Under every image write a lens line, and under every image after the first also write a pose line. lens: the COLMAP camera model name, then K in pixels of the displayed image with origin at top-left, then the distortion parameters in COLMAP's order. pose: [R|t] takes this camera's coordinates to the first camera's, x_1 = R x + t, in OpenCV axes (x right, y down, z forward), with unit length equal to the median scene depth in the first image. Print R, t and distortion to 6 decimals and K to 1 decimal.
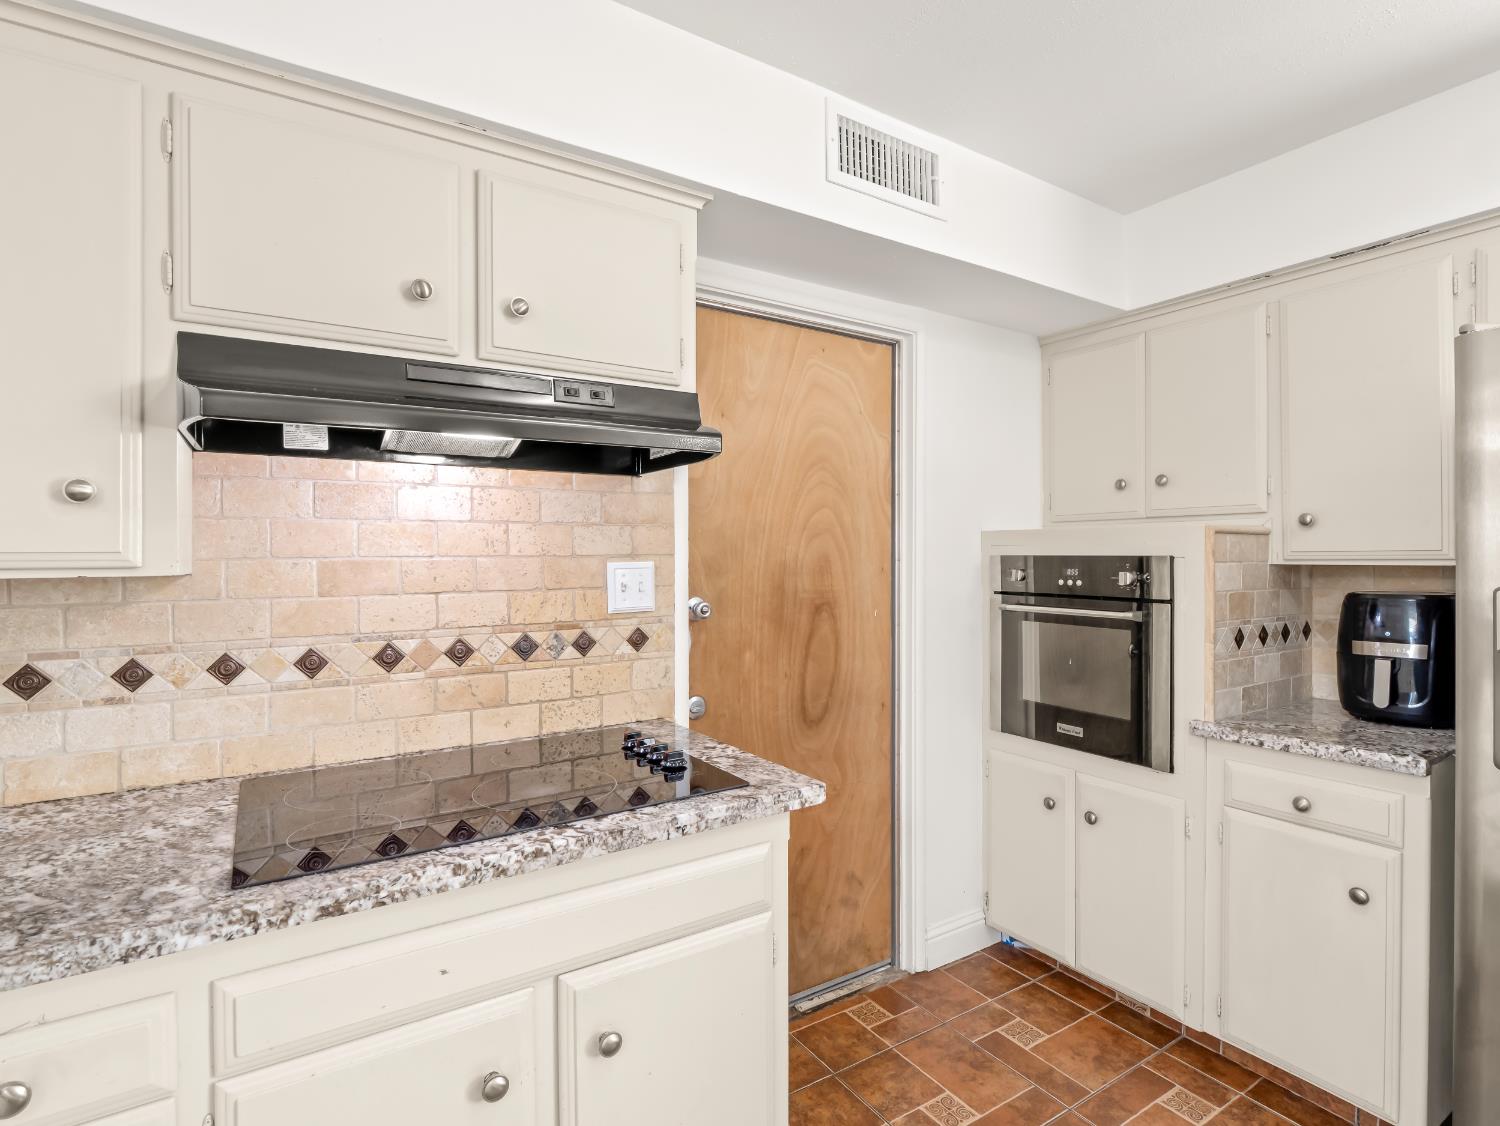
lens RADIAL K [[770.1, 0, 753.1], [0, 770.1, 564.6], [0, 0, 1]] dist [-0.006700, -0.000371]
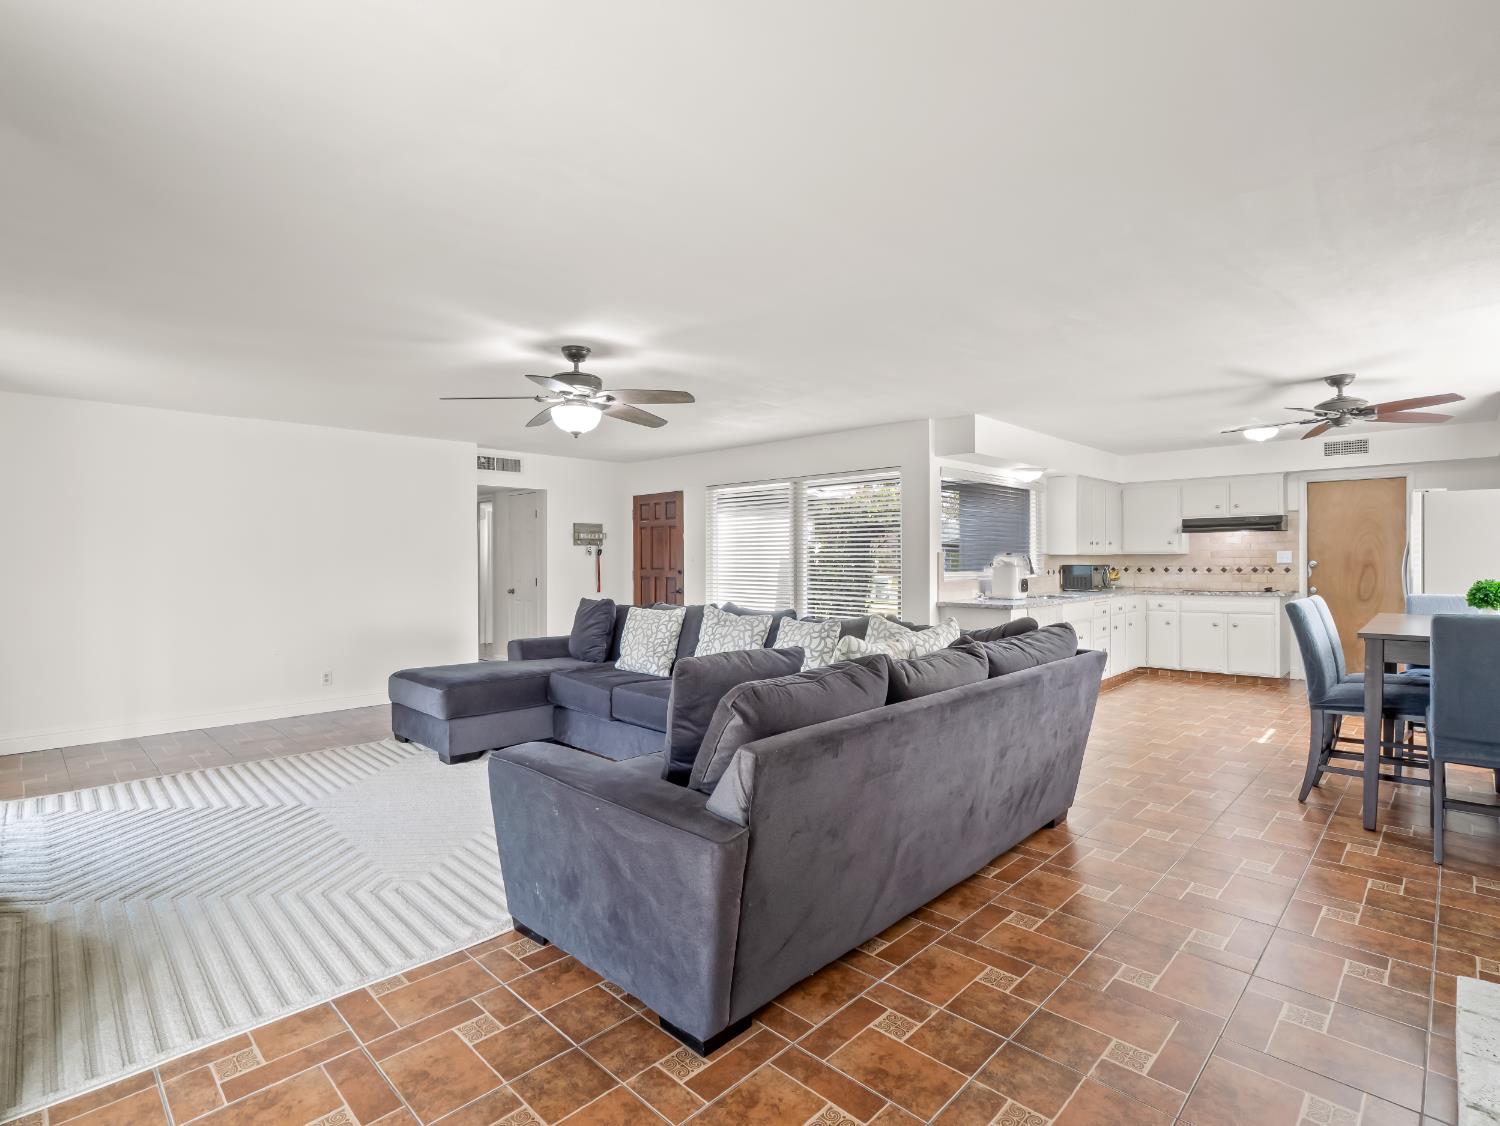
lens RADIAL K [[724.4, 0, 750.2], [0, 724.4, 565.4], [0, 0, 1]] dist [-0.015766, -0.001839]
pose [[0.225823, 0.007042, -0.974143, 3.236107], [-0.012204, 0.999916, 0.004399, 0.098935], [0.974092, 0.010895, 0.225890, -2.941603]]
